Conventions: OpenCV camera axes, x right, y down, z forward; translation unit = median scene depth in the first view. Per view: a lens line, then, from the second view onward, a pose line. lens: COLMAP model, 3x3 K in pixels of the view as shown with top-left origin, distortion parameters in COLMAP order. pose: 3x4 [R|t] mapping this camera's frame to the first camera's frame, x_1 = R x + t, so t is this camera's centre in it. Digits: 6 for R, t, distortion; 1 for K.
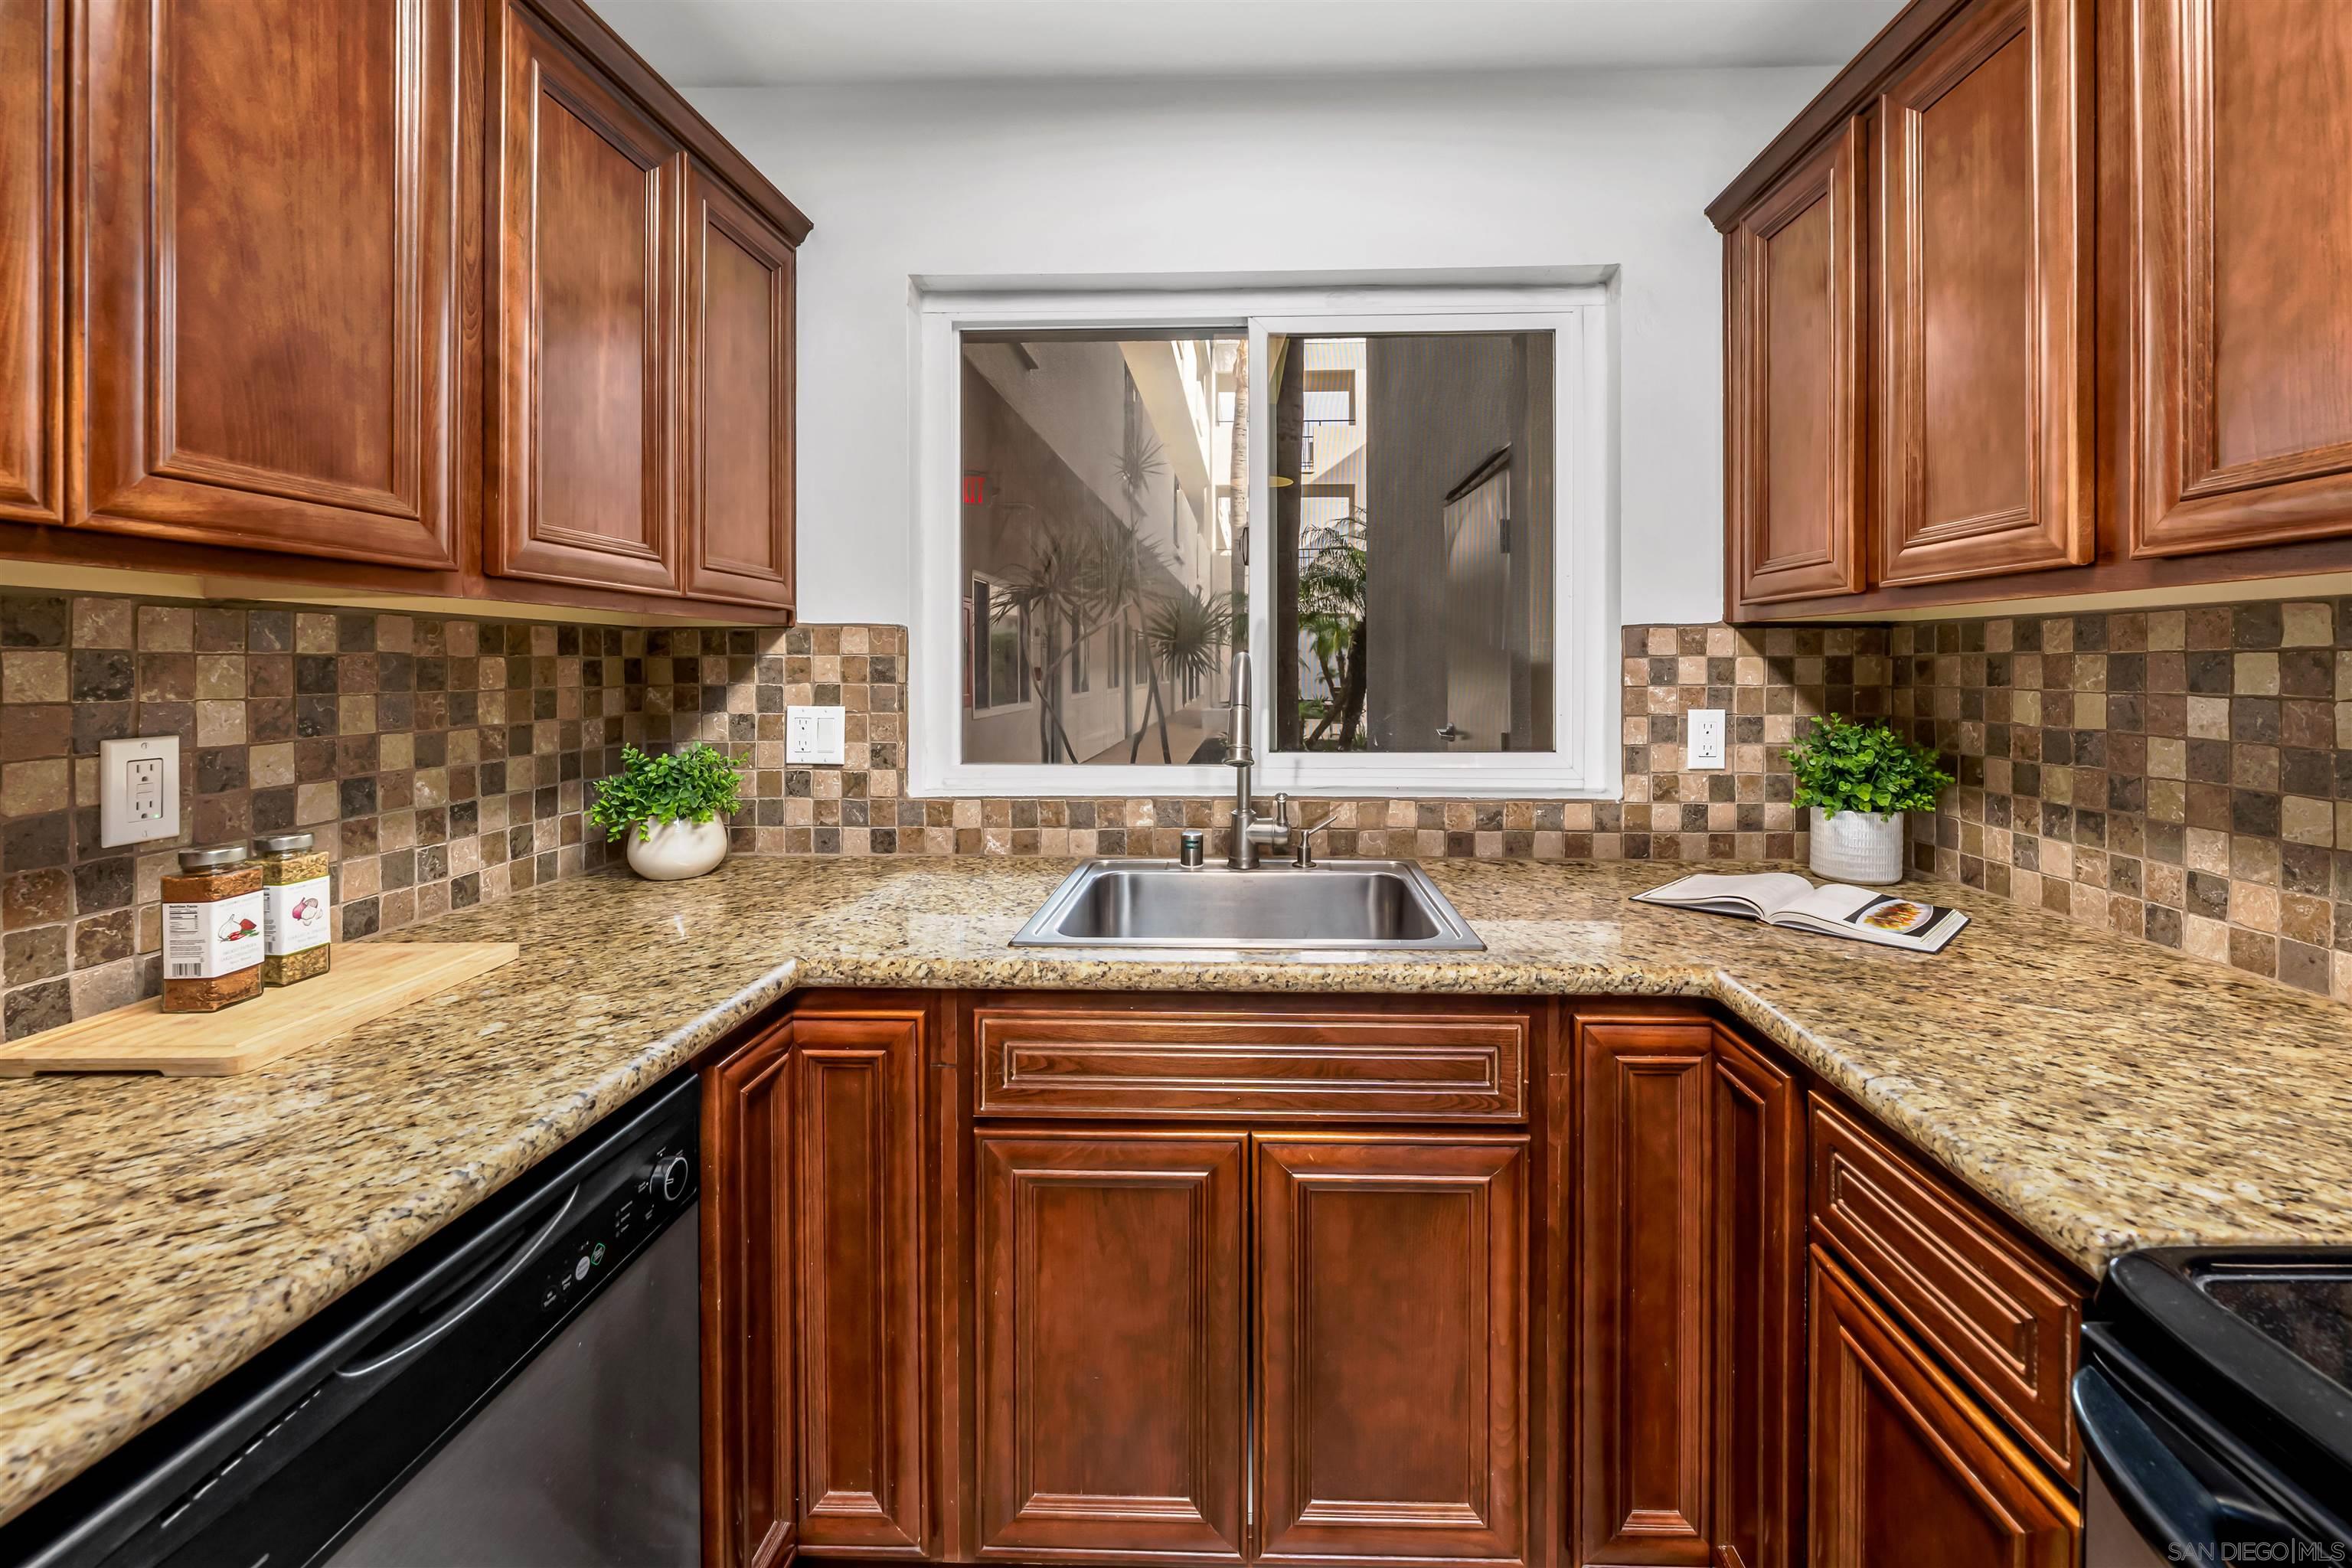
lens RADIAL K [[961.3, 0, 1233.1], [0, 961.3, 668.9], [0, 0, 1]] dist [-0.004638, -0.001513]
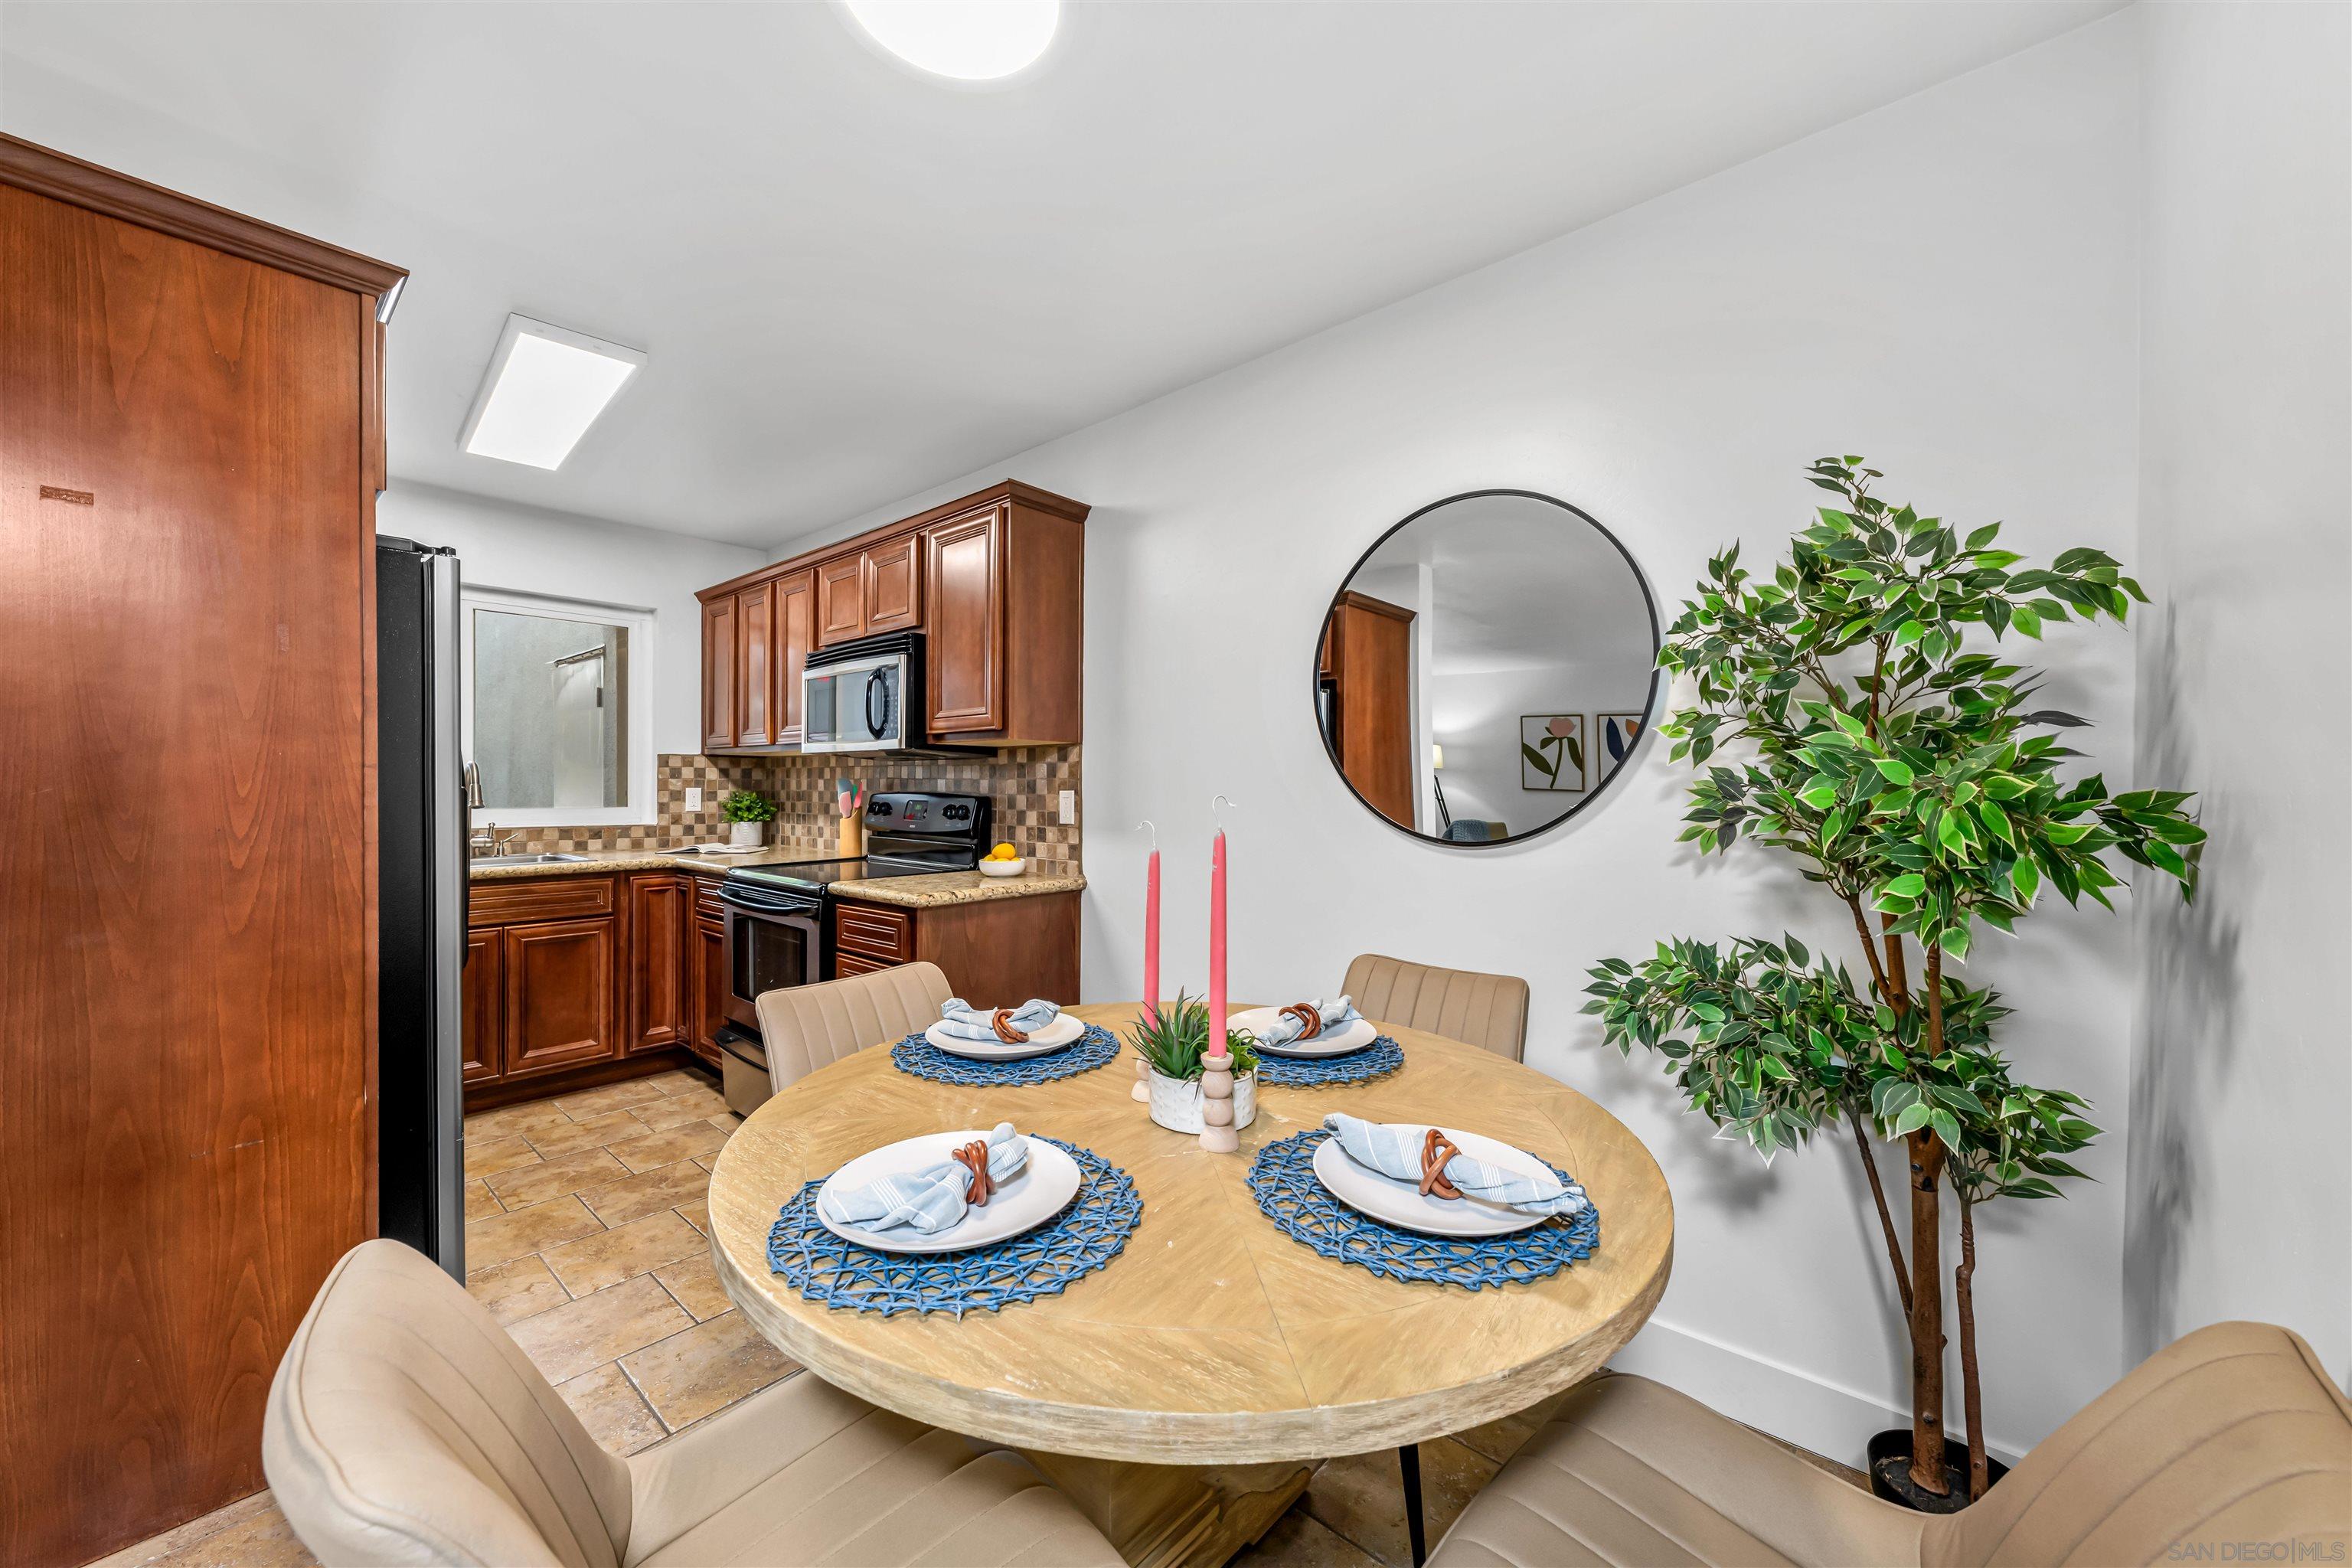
lens RADIAL K [[876.6, 0, 1194.0], [0, 876.6, 785.5], [0, 0, 1]] dist [-0.002807, -0.000219]
pose [[0.636843, 0.004130, 0.770982, -0.572431], [-0.002459, 0.999991, -0.003326, 0.049324], [-0.770989, 0.000222, 0.636848, -1.892337]]
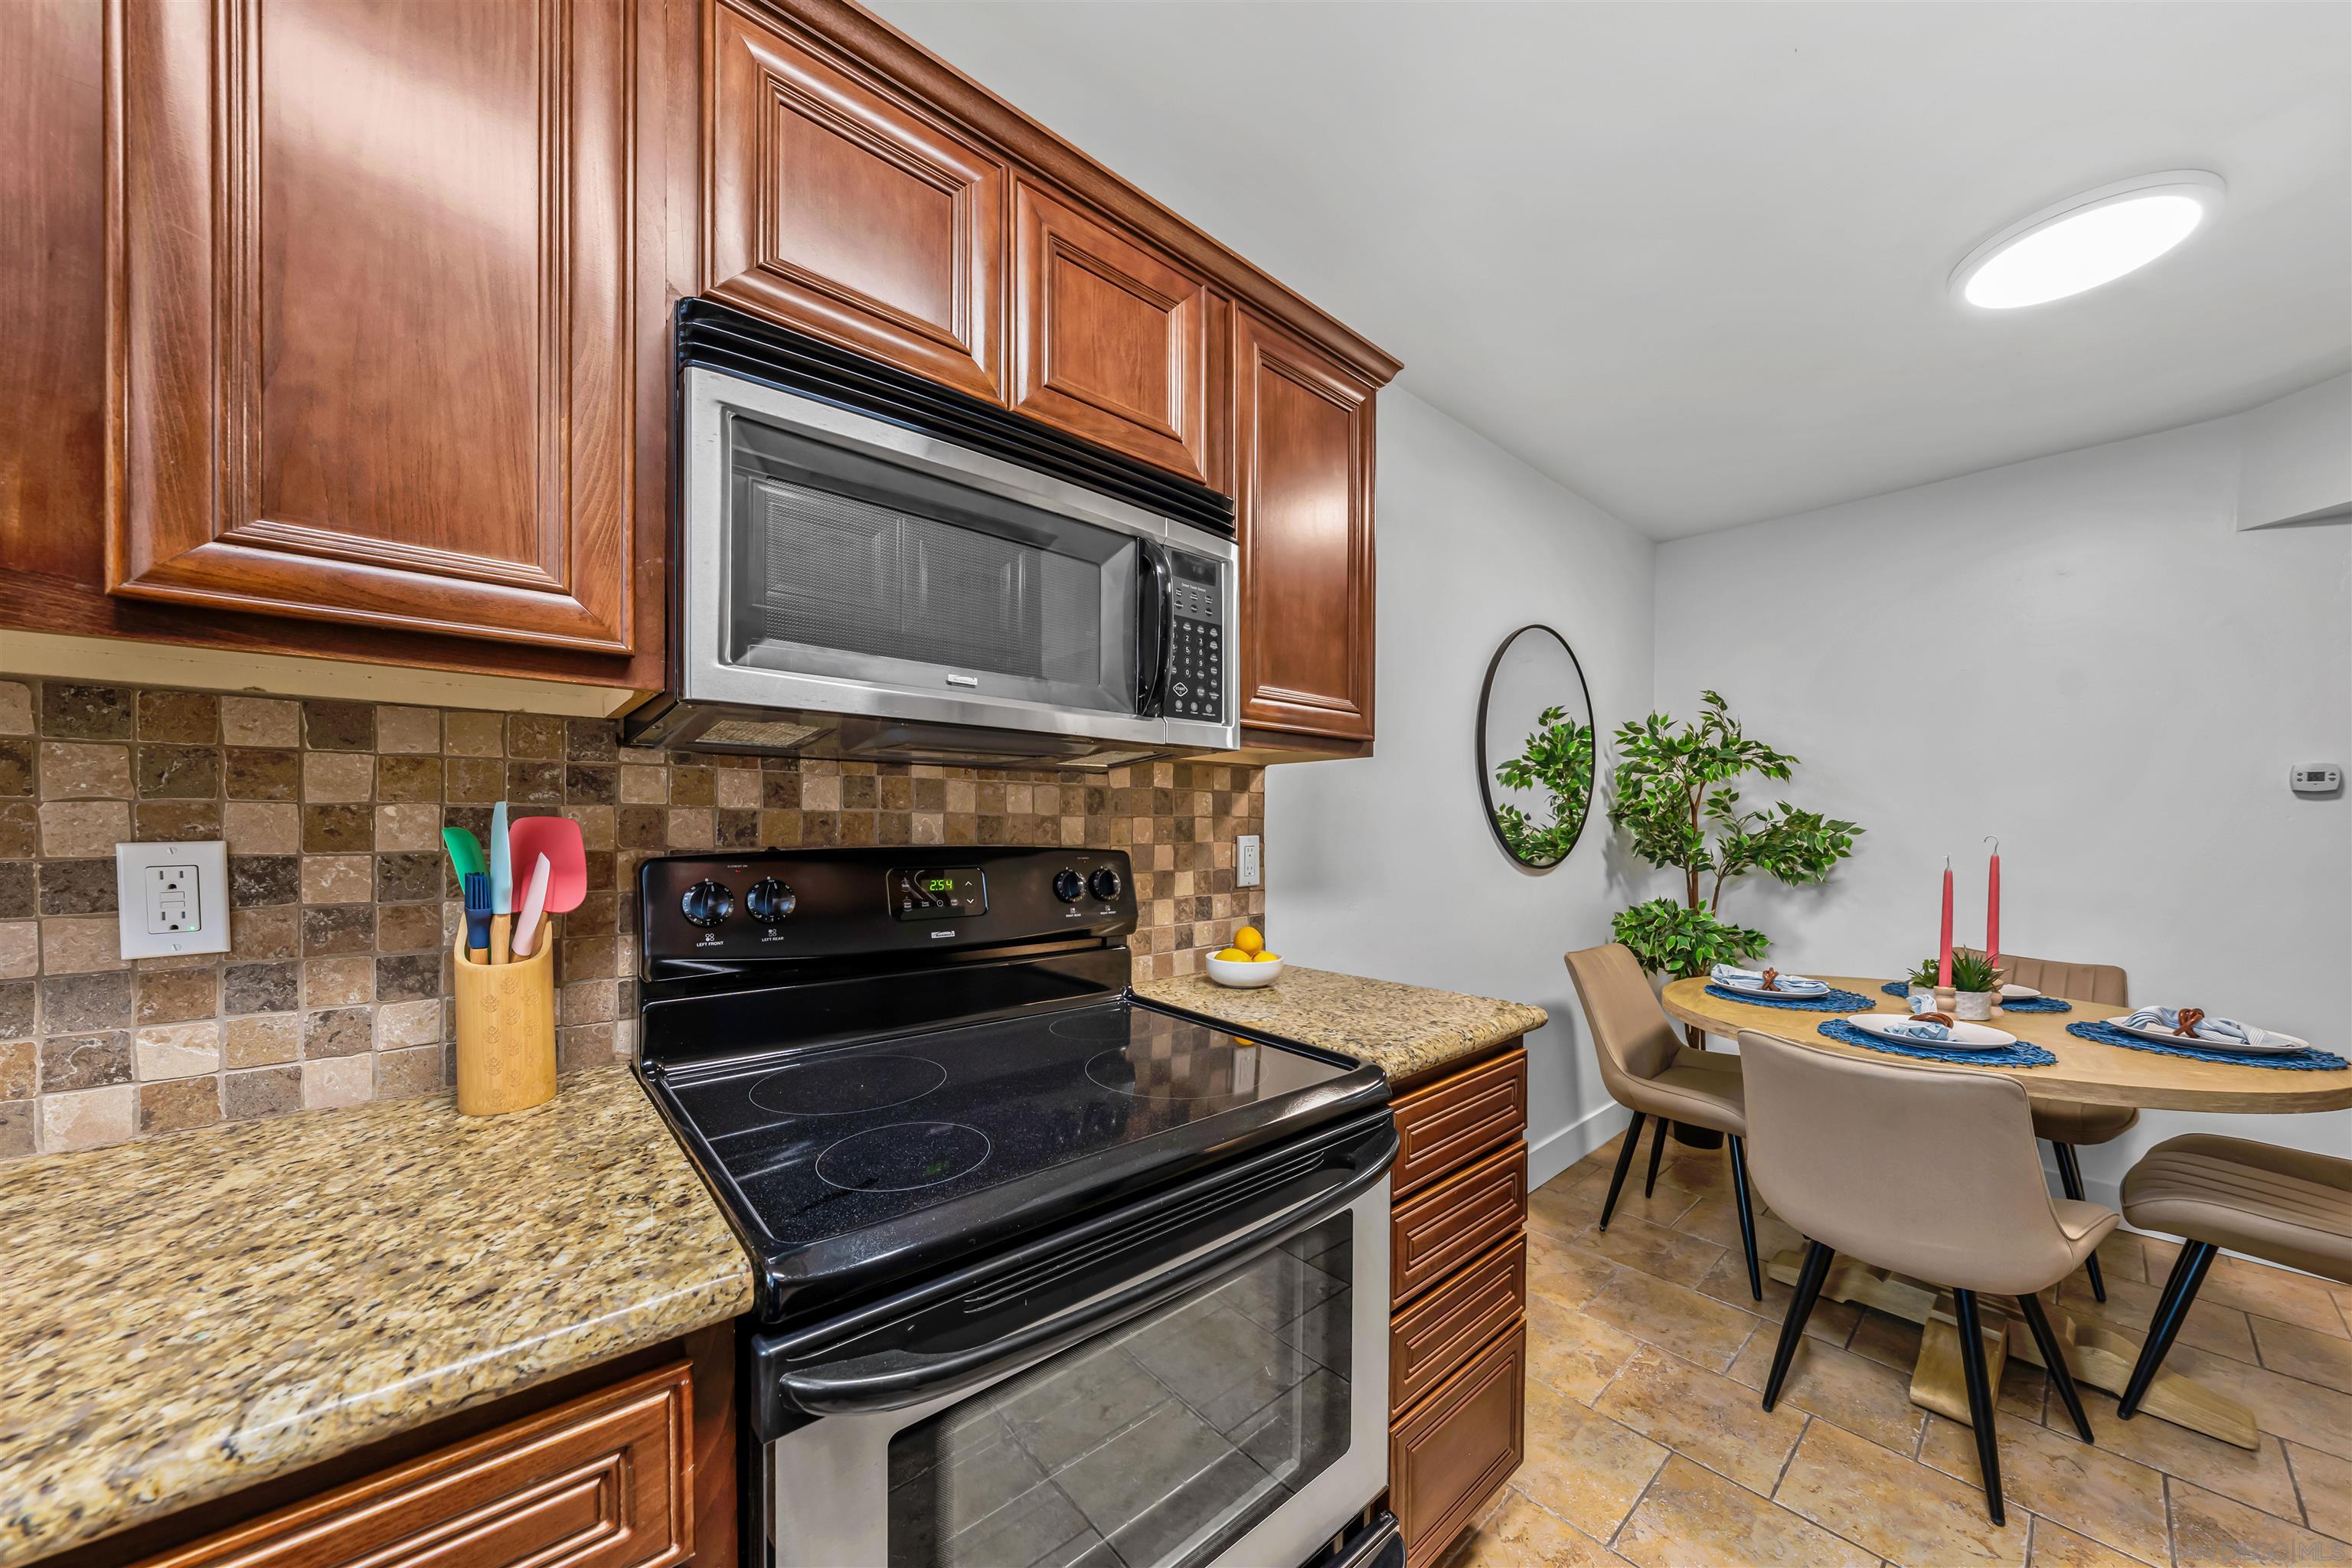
lens RADIAL K [[817.1, 0, 1166.7], [0, 817.1, 835.7], [0, 0, 1]] dist [-0.002525, -0.000127]
pose [[-0.678183, -0.009880, 0.734827, -0.035155], [0.000762, 0.999900, 0.014148, 0.038423], [-0.734893, 0.010155, -0.678107, 0.530135]]
